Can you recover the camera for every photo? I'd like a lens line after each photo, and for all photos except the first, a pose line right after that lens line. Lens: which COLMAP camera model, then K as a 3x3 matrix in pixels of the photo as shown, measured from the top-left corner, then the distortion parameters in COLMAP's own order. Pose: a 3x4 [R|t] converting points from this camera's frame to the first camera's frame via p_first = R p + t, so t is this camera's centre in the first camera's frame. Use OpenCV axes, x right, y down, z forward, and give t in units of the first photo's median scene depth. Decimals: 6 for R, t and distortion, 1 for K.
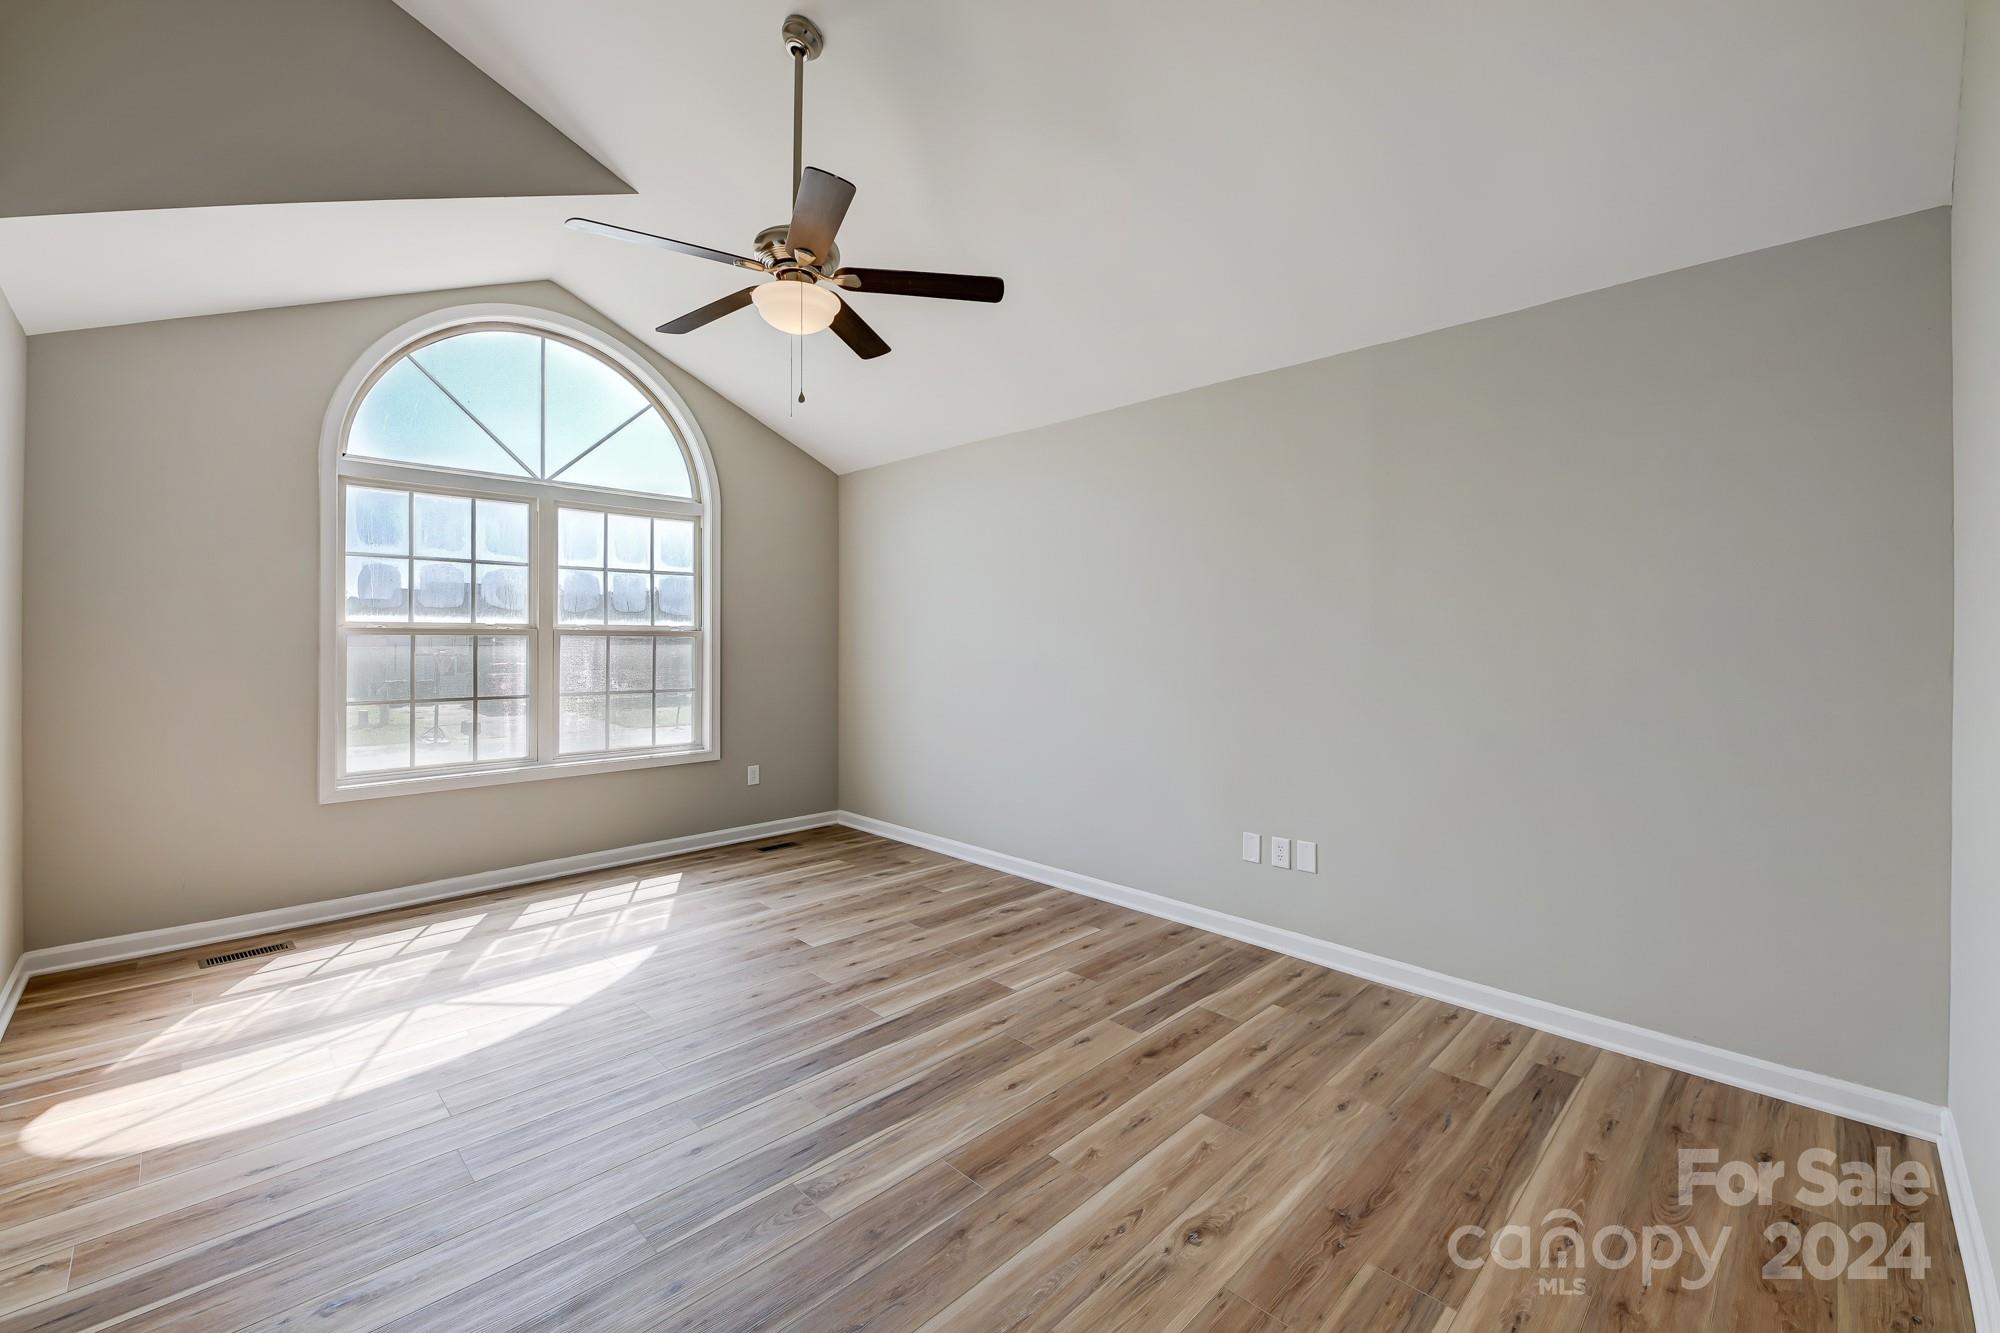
lens RADIAL K [[811.7, 0, 1001.1], [0, 811.7, 644.7], [0, 0, 1]] dist [0.012292, -0.009178]
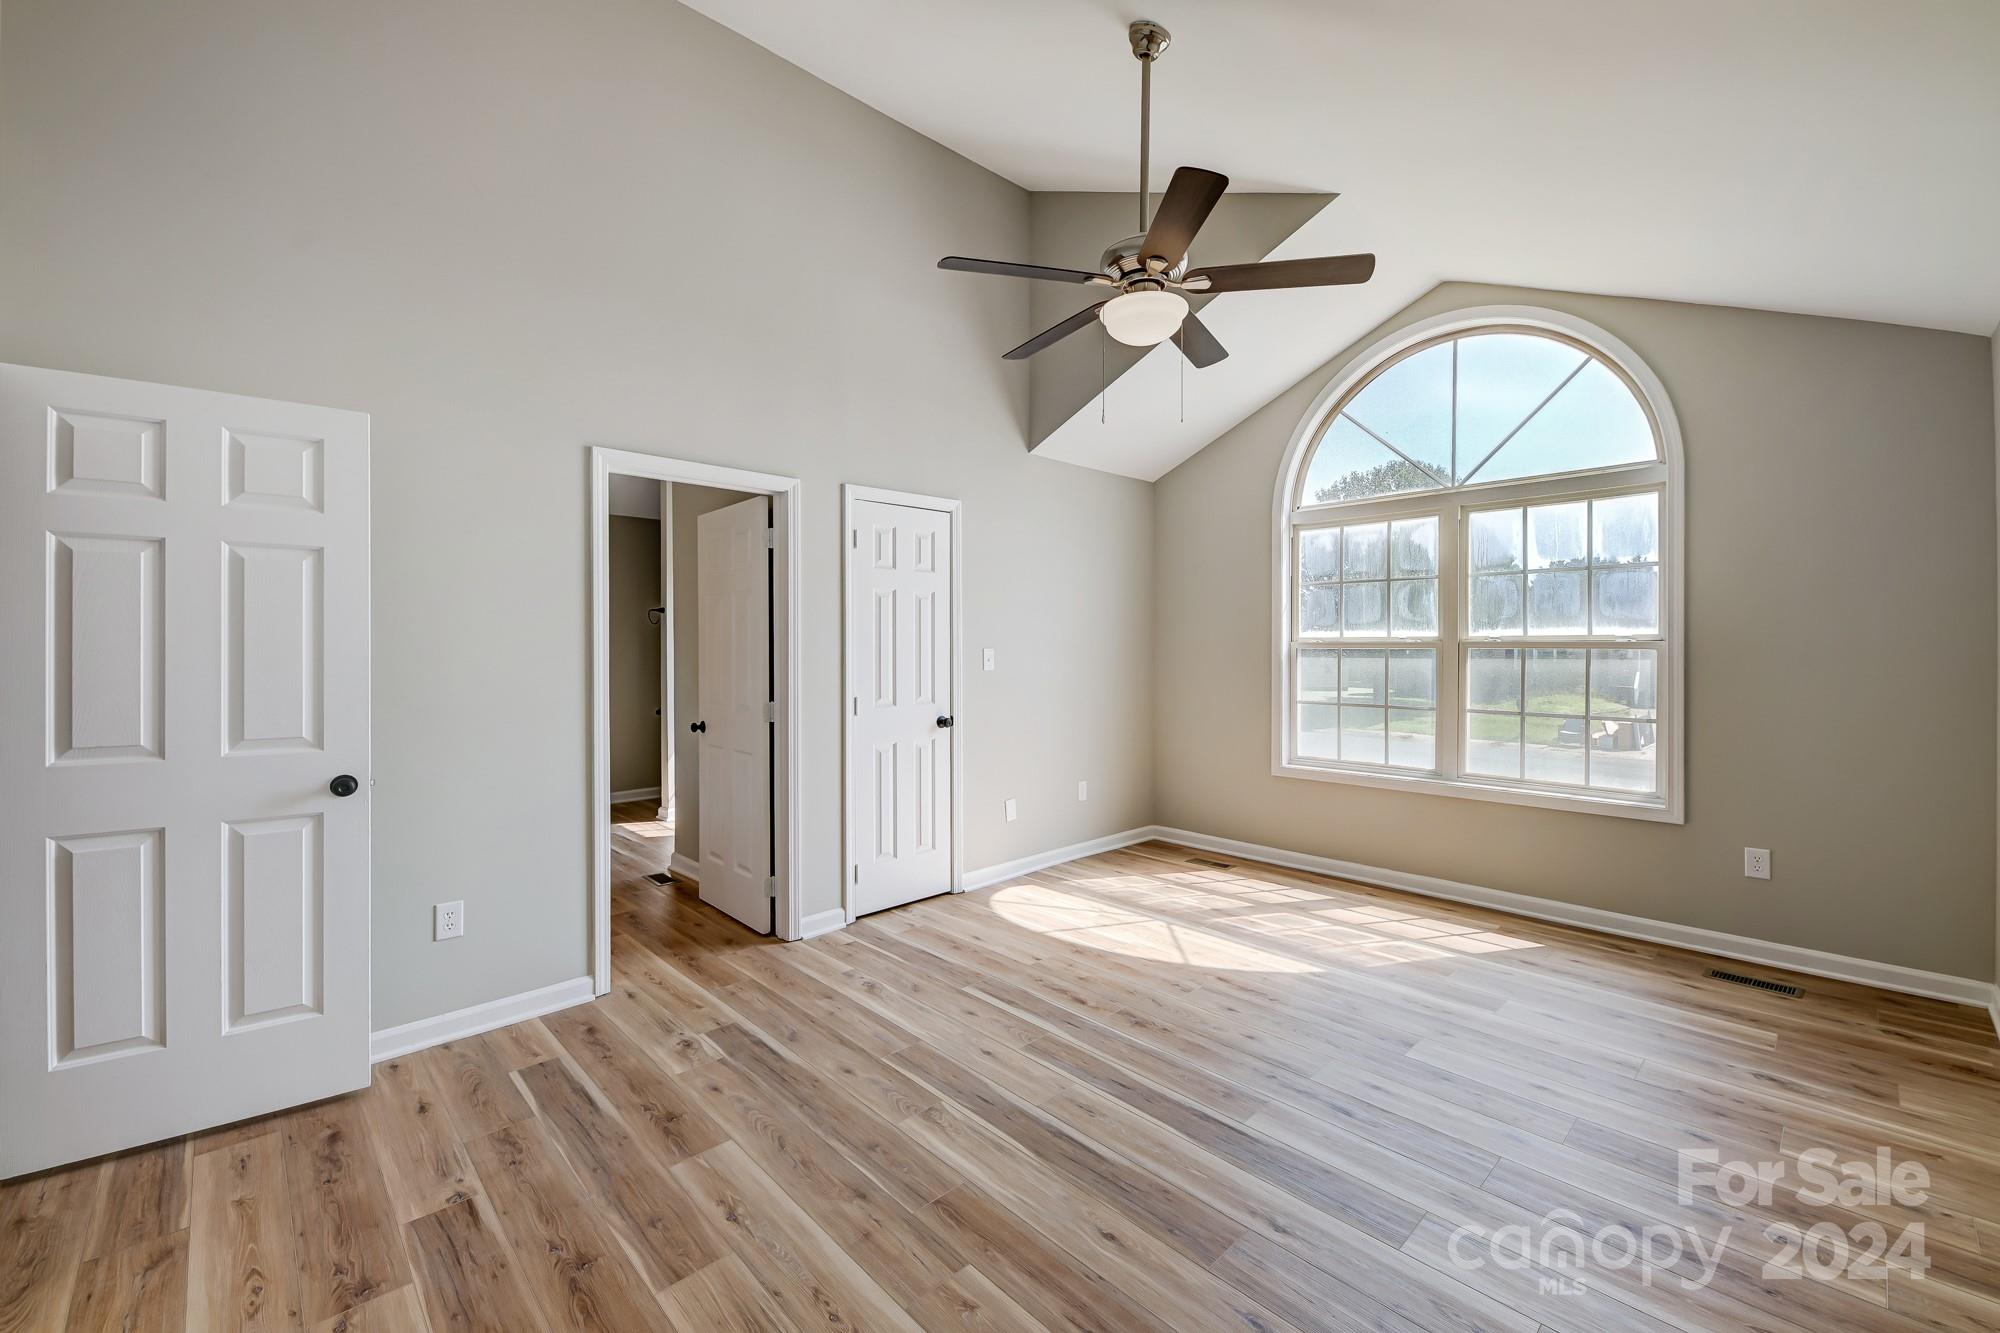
lens RADIAL K [[811.7, 0, 1001.1], [0, 811.7, 644.7], [0, 0, 1]] dist [0.012292, -0.009178]
pose [[-0.026732, -0.003005, -0.999638, 0.541733], [-0.005877, 0.999979, -0.002849, -0.011530], [0.999625, 0.005798, -0.026749, 0.625747]]
